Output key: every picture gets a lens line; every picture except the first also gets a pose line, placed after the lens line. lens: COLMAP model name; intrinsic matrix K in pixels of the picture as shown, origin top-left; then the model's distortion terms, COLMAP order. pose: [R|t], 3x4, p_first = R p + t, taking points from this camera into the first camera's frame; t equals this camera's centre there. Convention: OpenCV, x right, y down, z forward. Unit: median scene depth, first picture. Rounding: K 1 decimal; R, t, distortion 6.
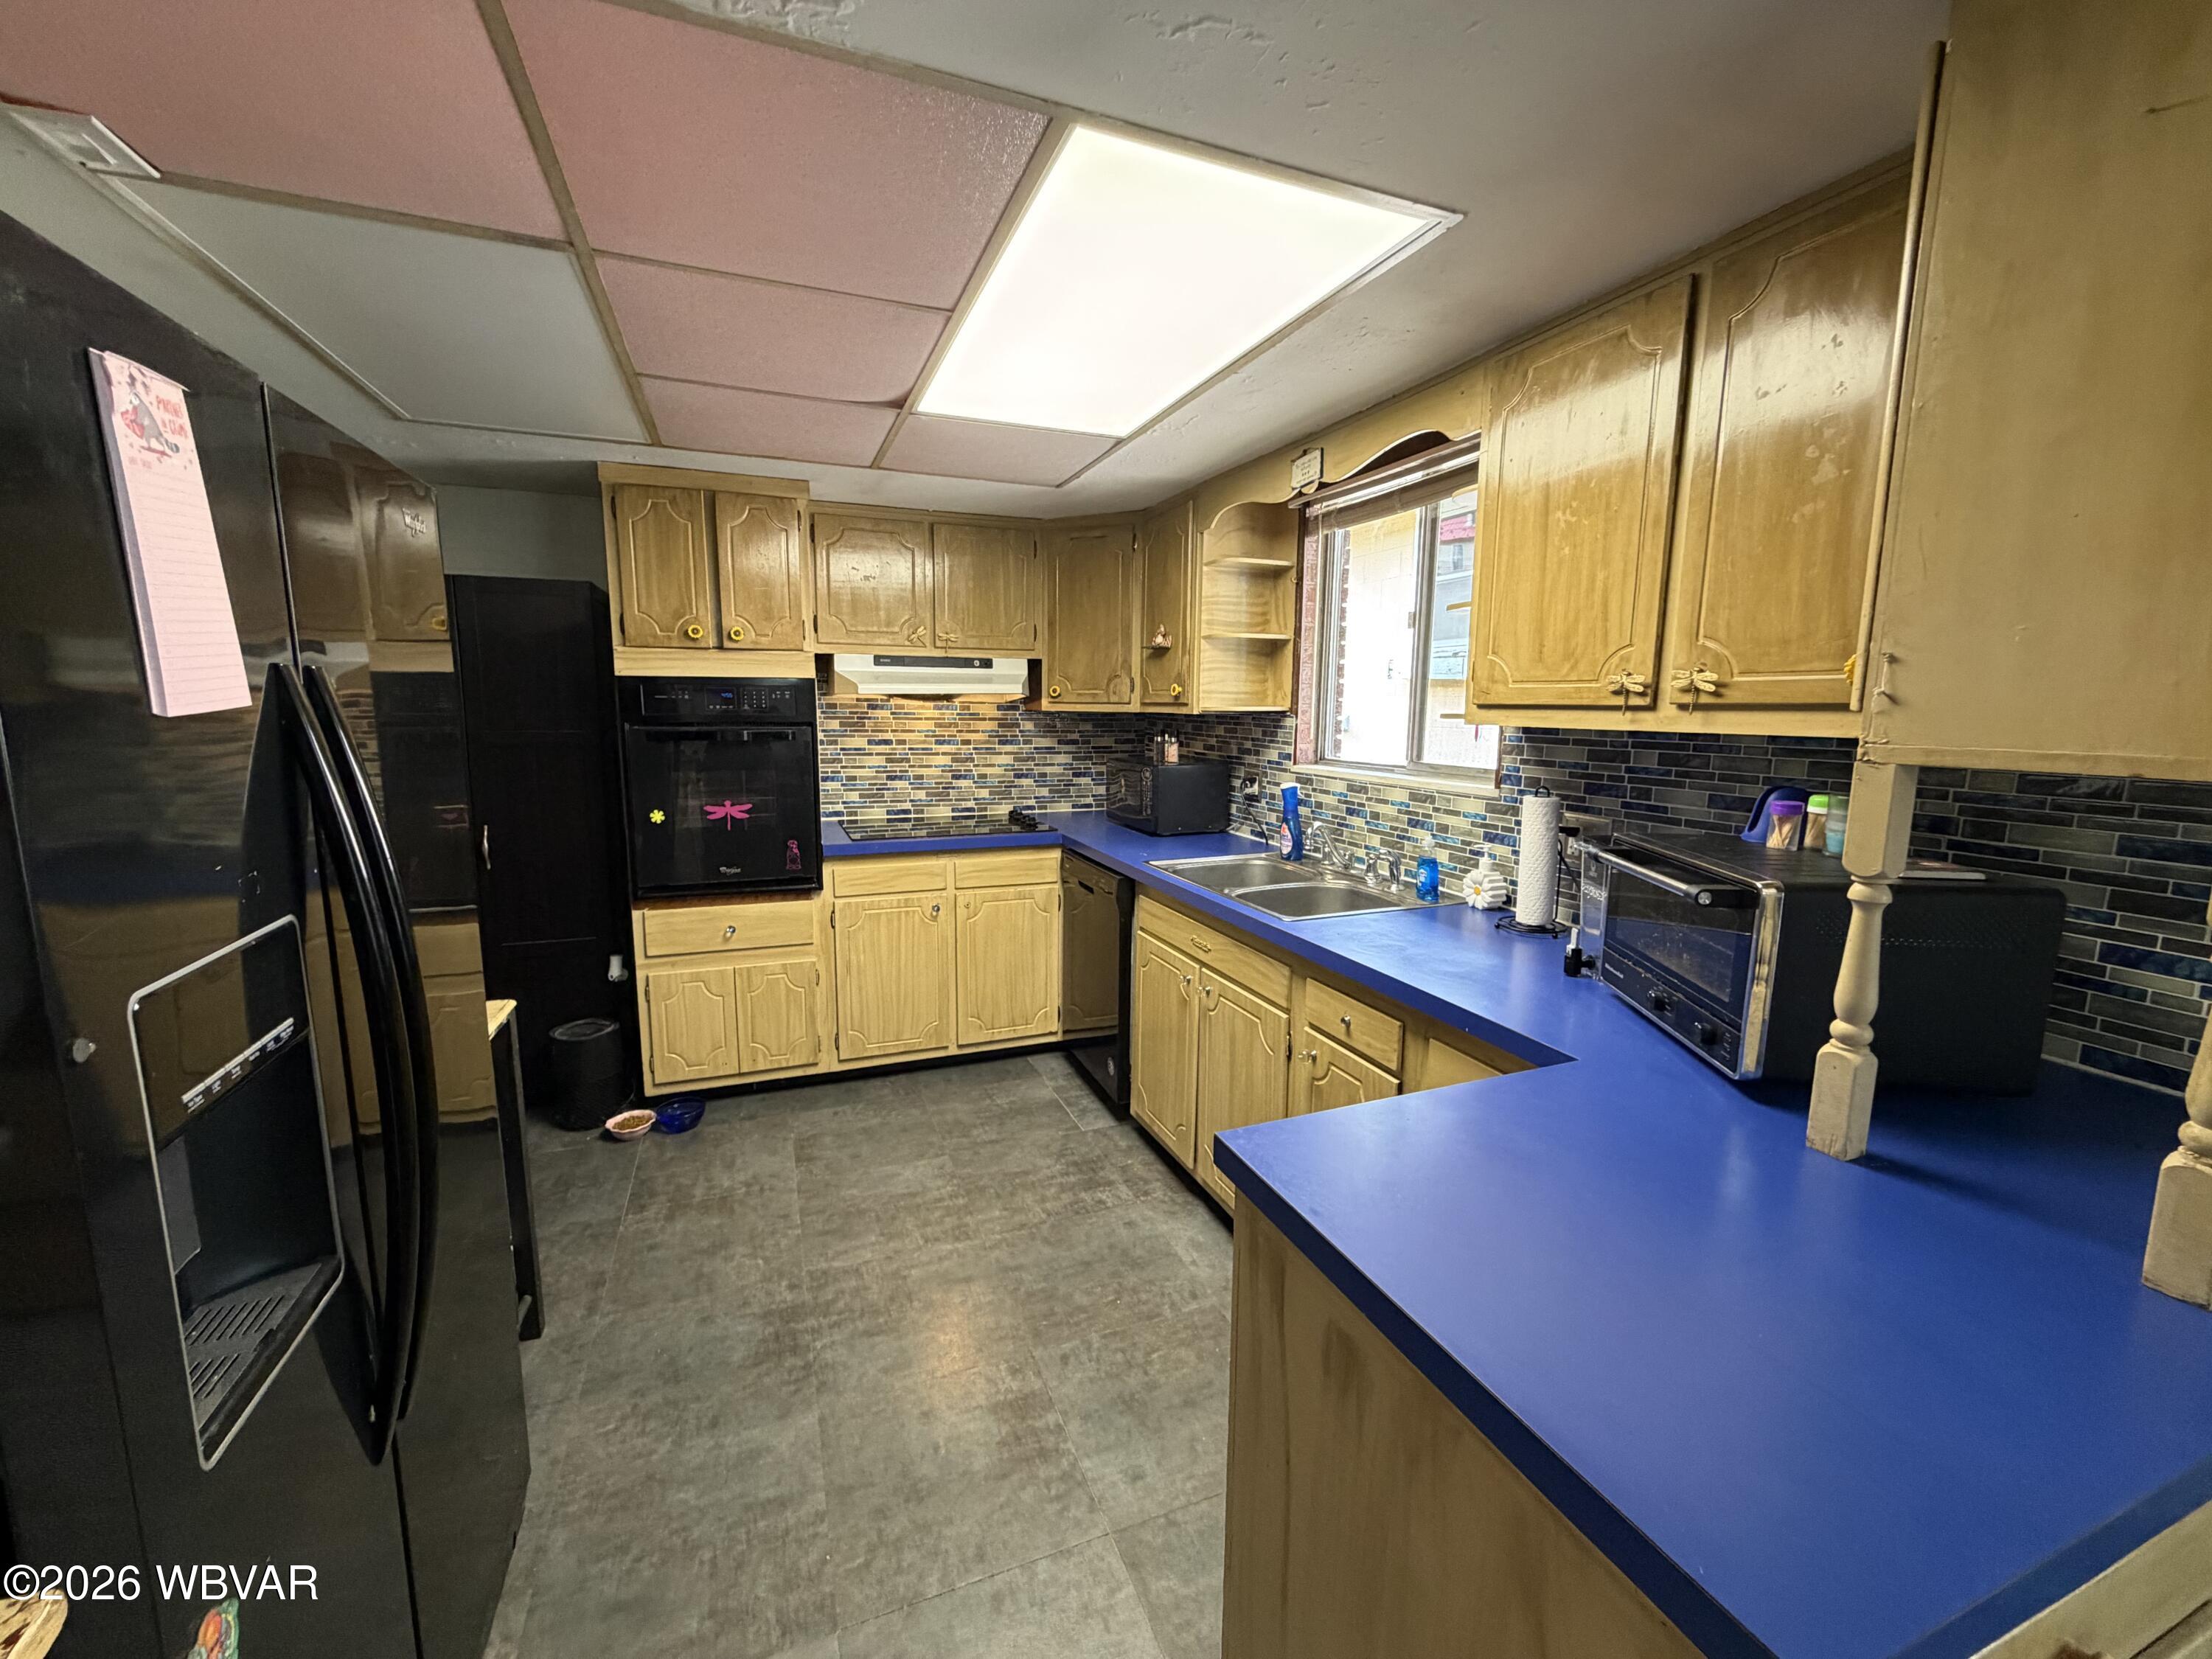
lens RADIAL K [[879.8, 0, 1097.3], [0, 879.8, 829.7], [0, 0, 1]] dist [0.001067, 0.000065]
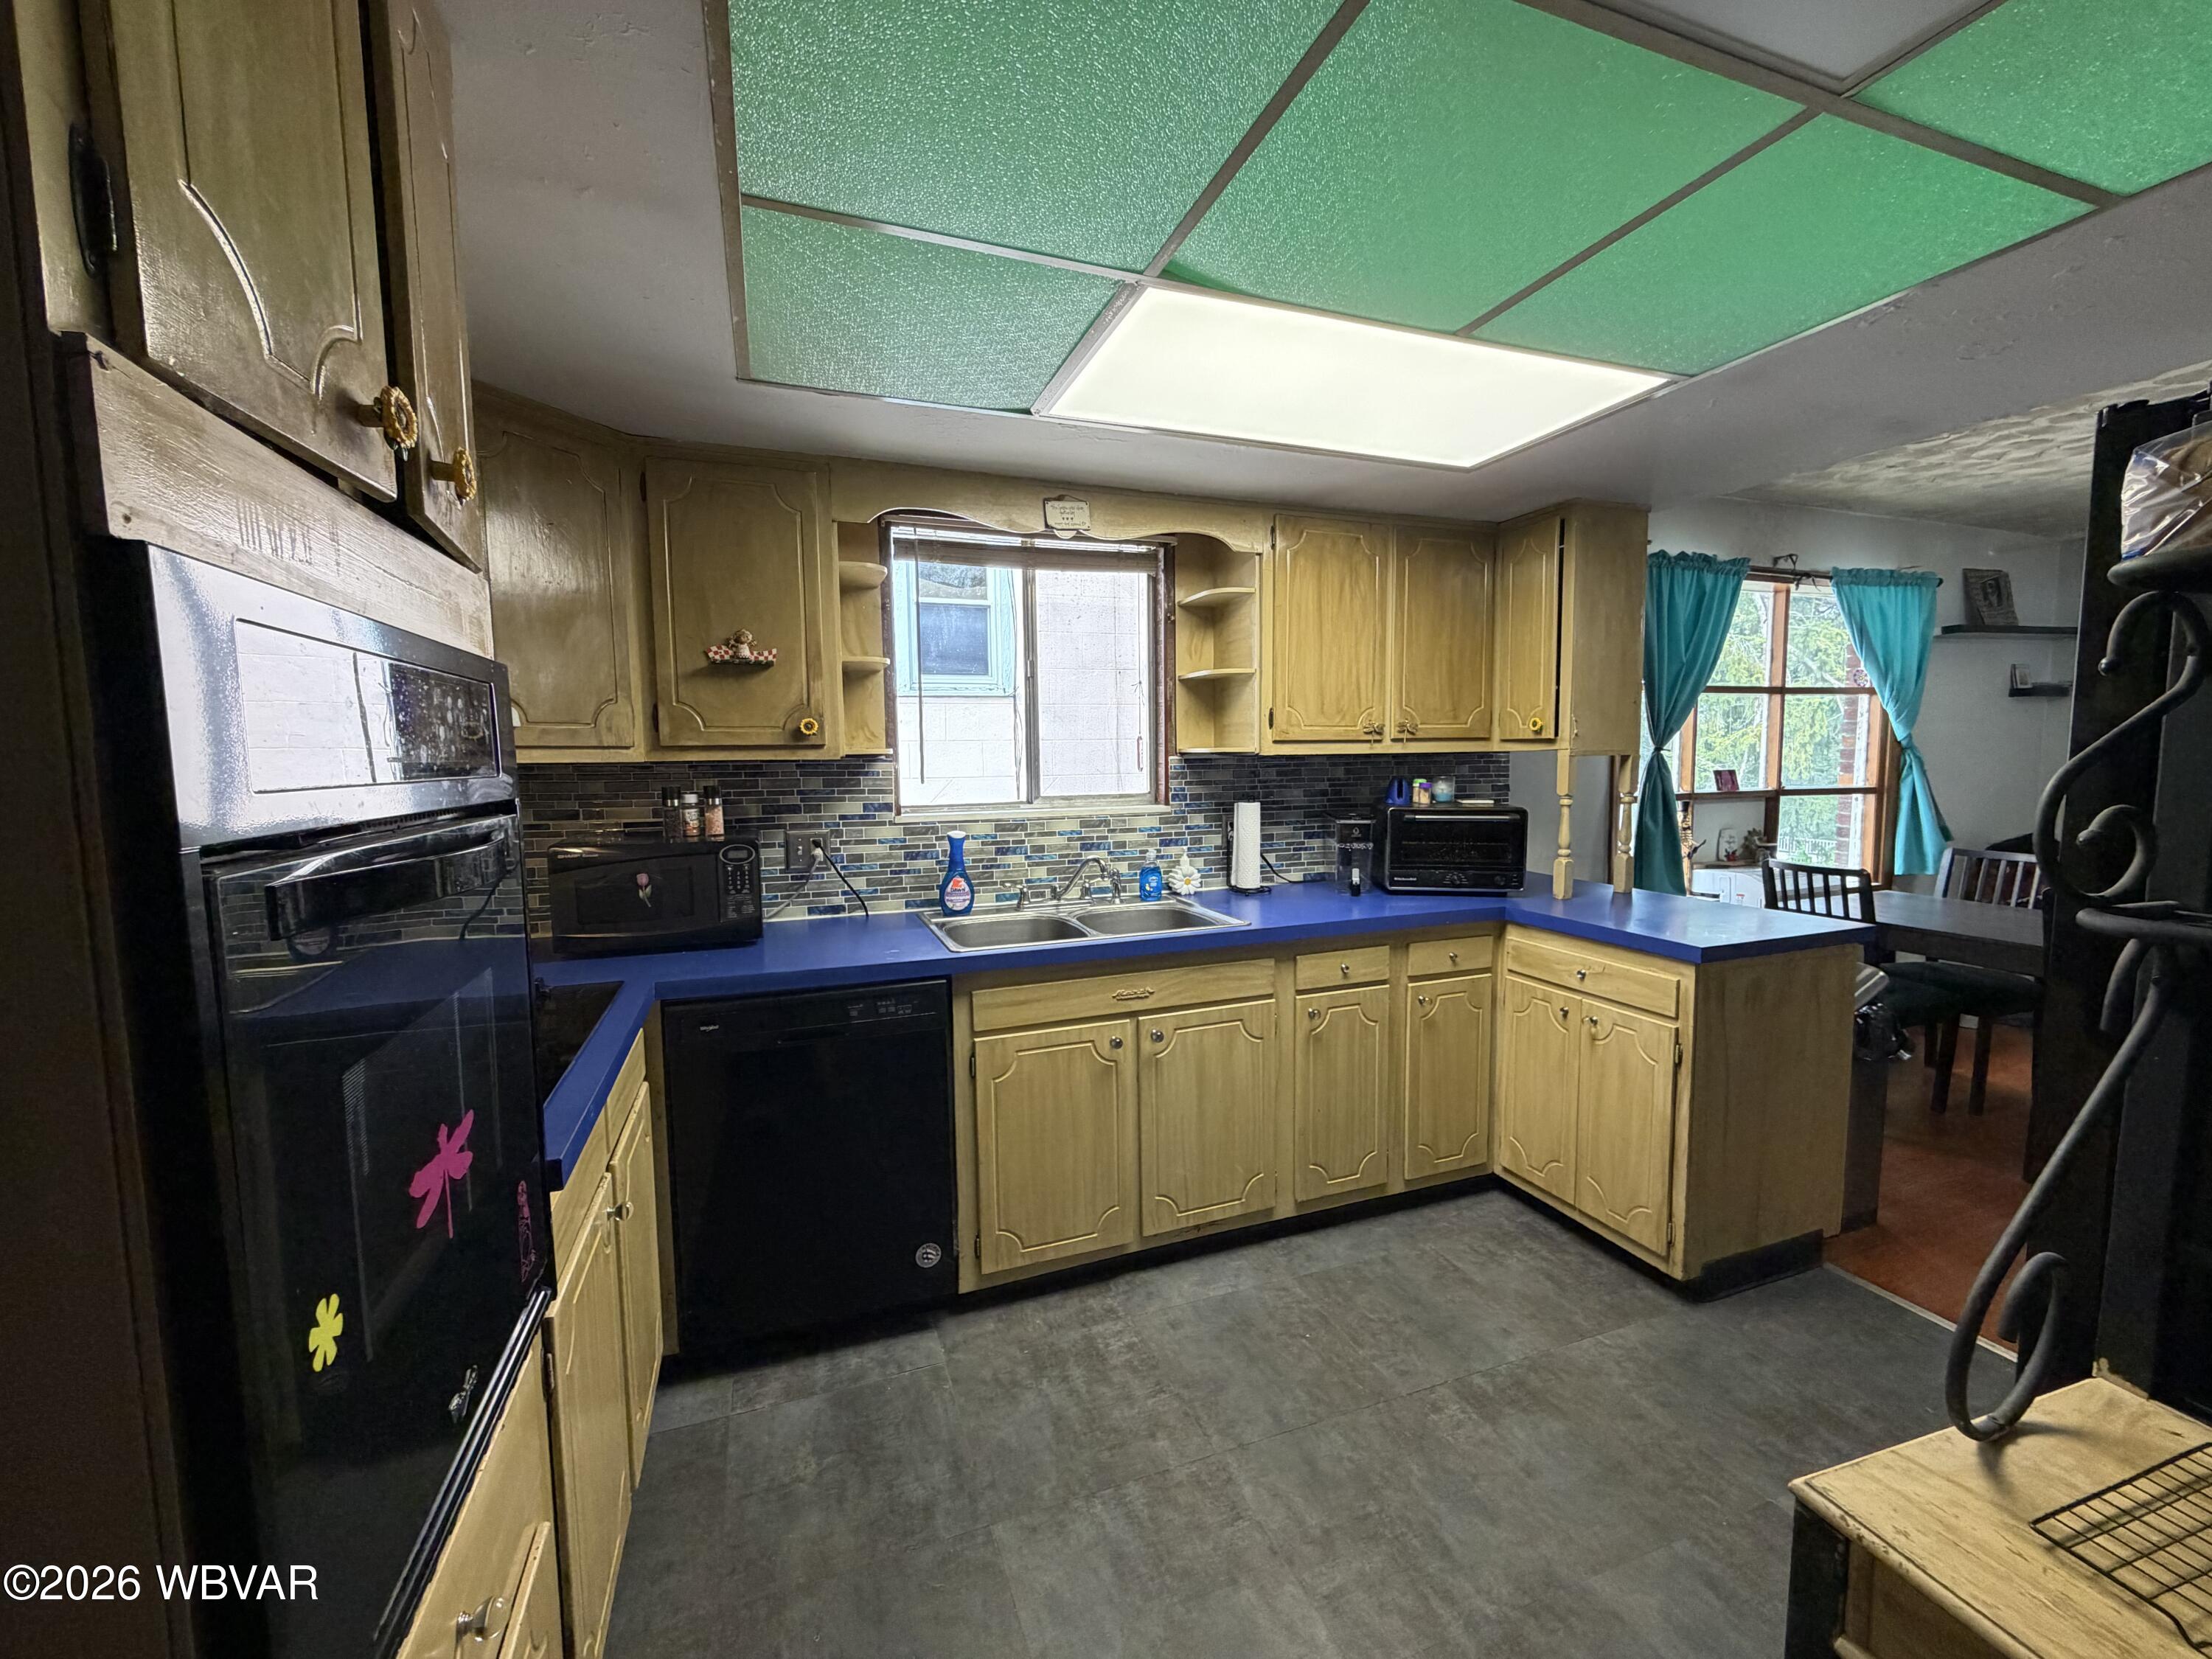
lens RADIAL K [[879.8, 0, 1097.3], [0, 879.8, 829.7], [0, 0, 1]] dist [0.001067, 0.000065]
pose [[0.022436, -0.094431, 0.995279, -0.801540], [0.156056, 0.983657, 0.089811, -0.134115], [-0.987493, 0.153305, 0.036806, 0.969835]]
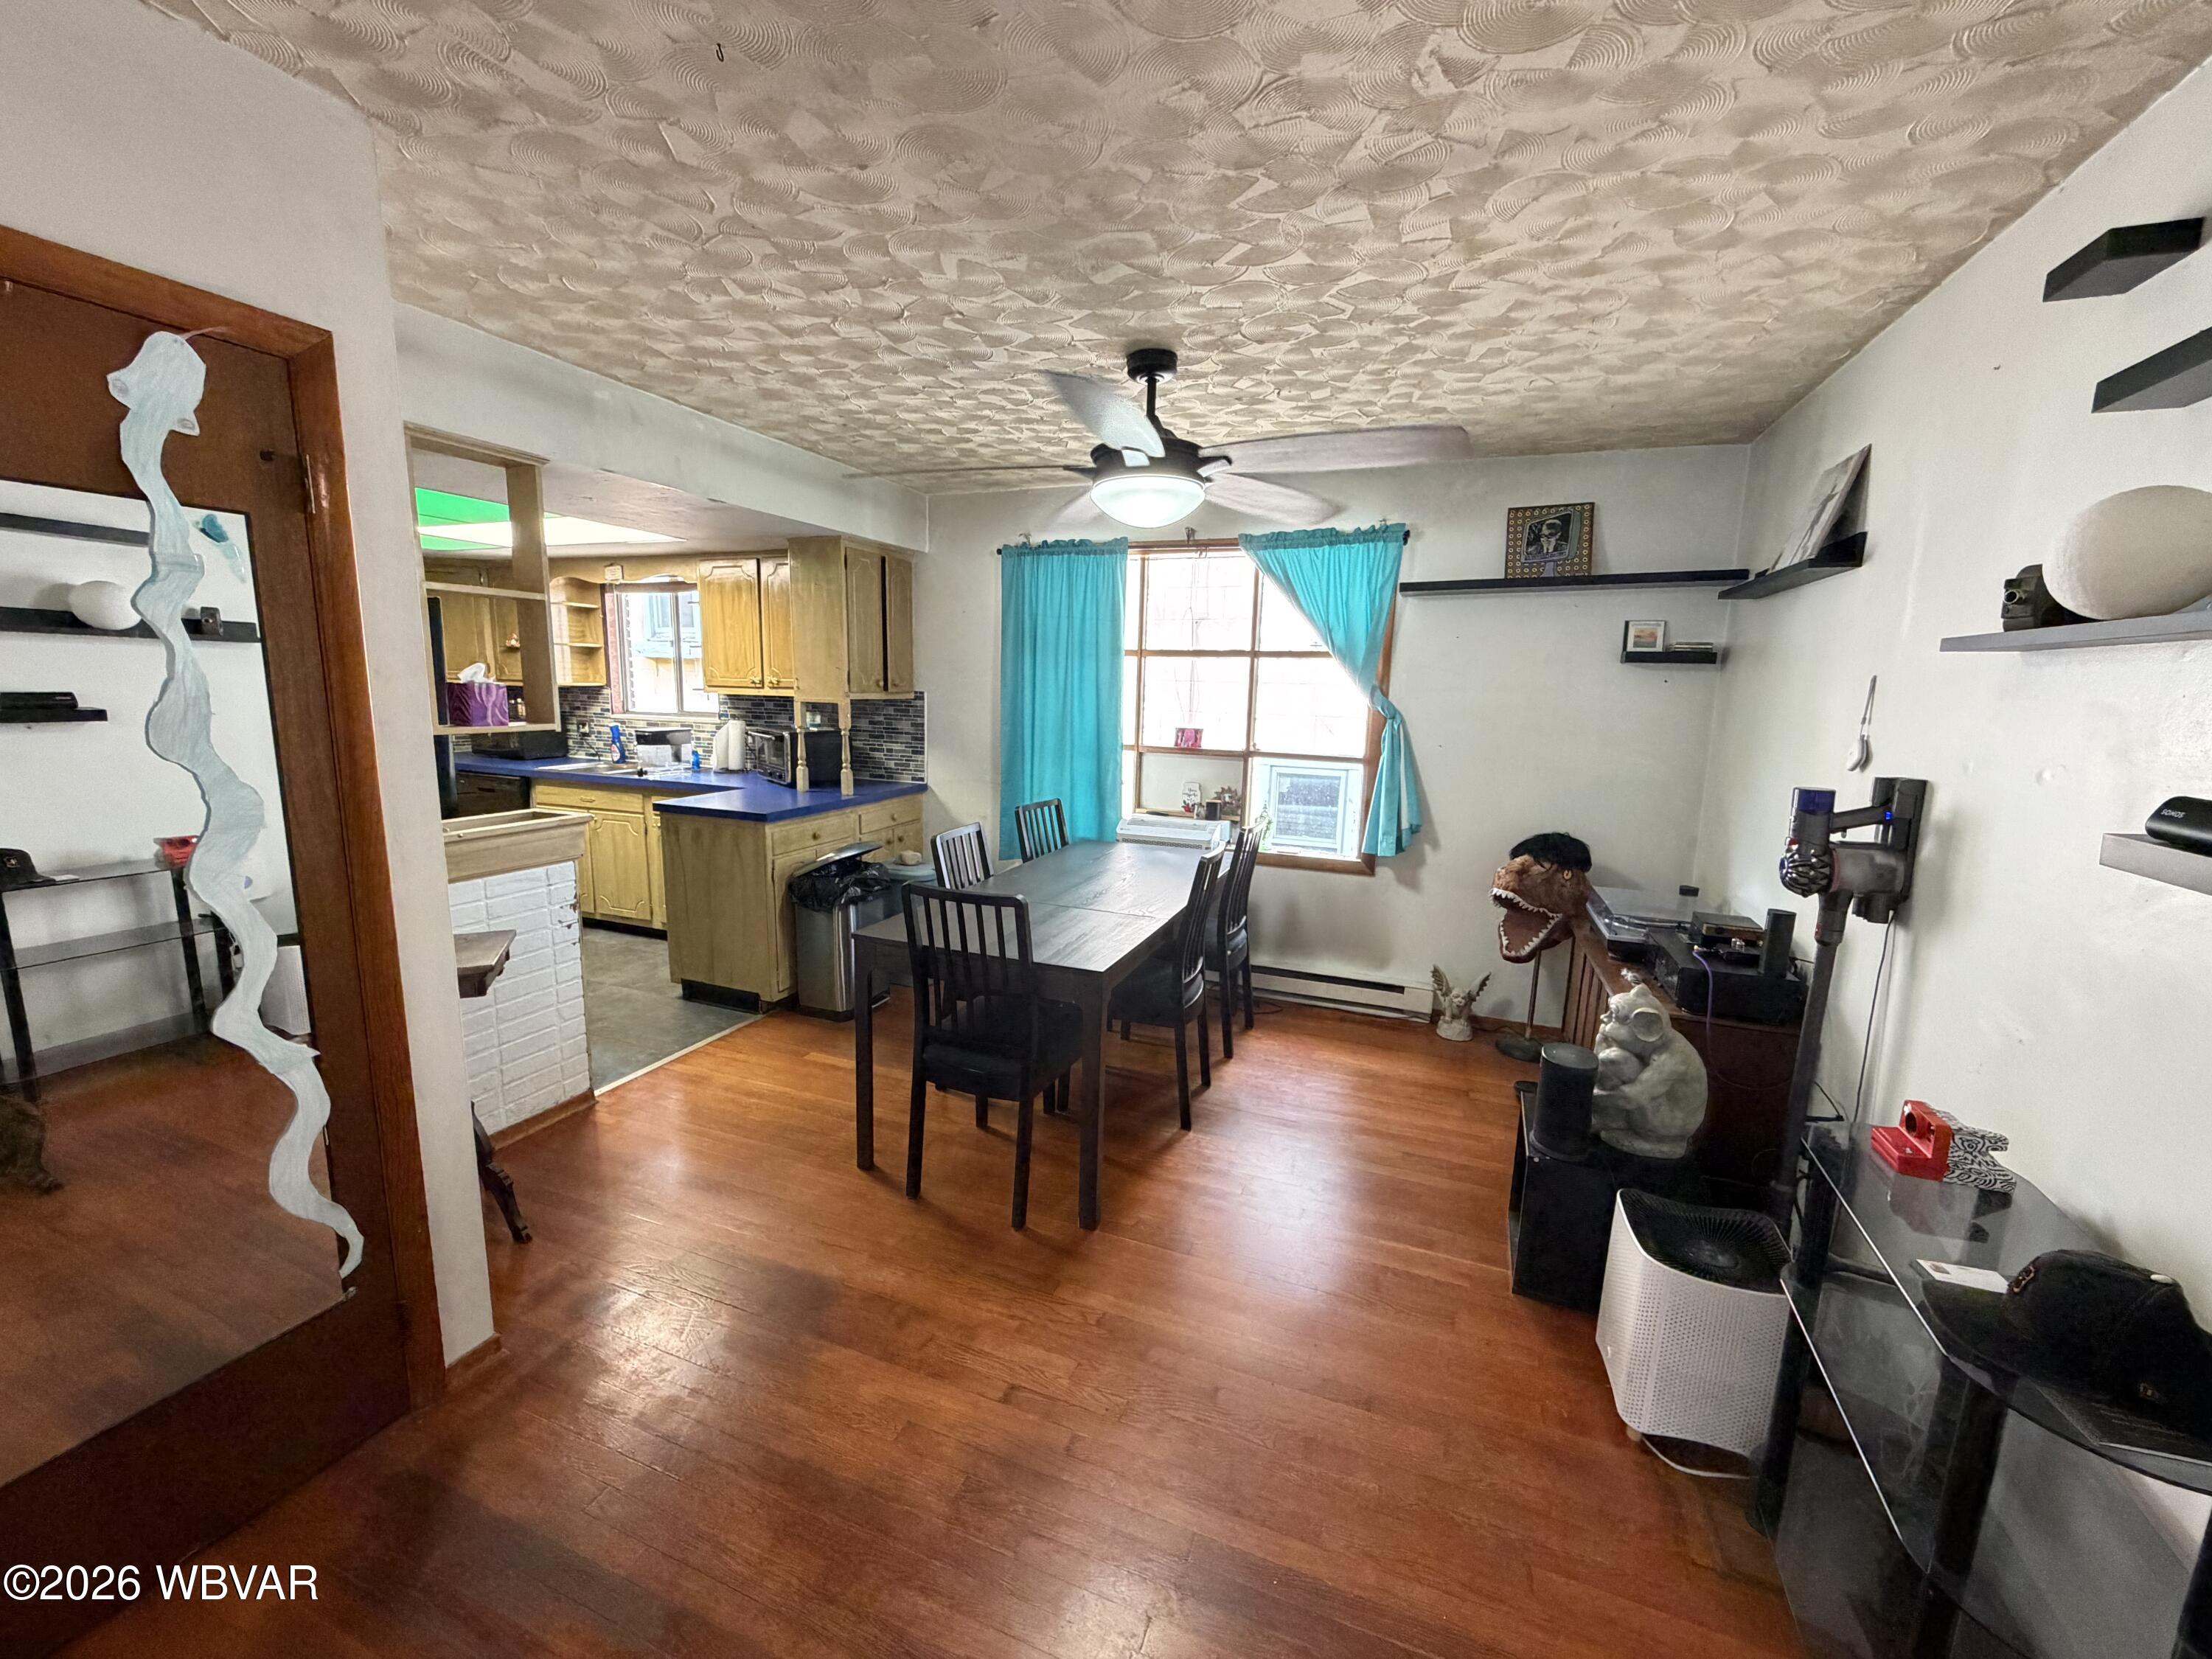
lens RADIAL K [[879.8, 0, 1097.3], [0, 879.8, 829.7], [0, 0, 1]] dist [0.001067, 0.000065]
pose [[0.681197, -0.113999, 0.723170, -0.570021], [0.087716, 0.993395, 0.073972, 0.152367], [-0.726826, 0.013044, 0.686698, -1.293612]]
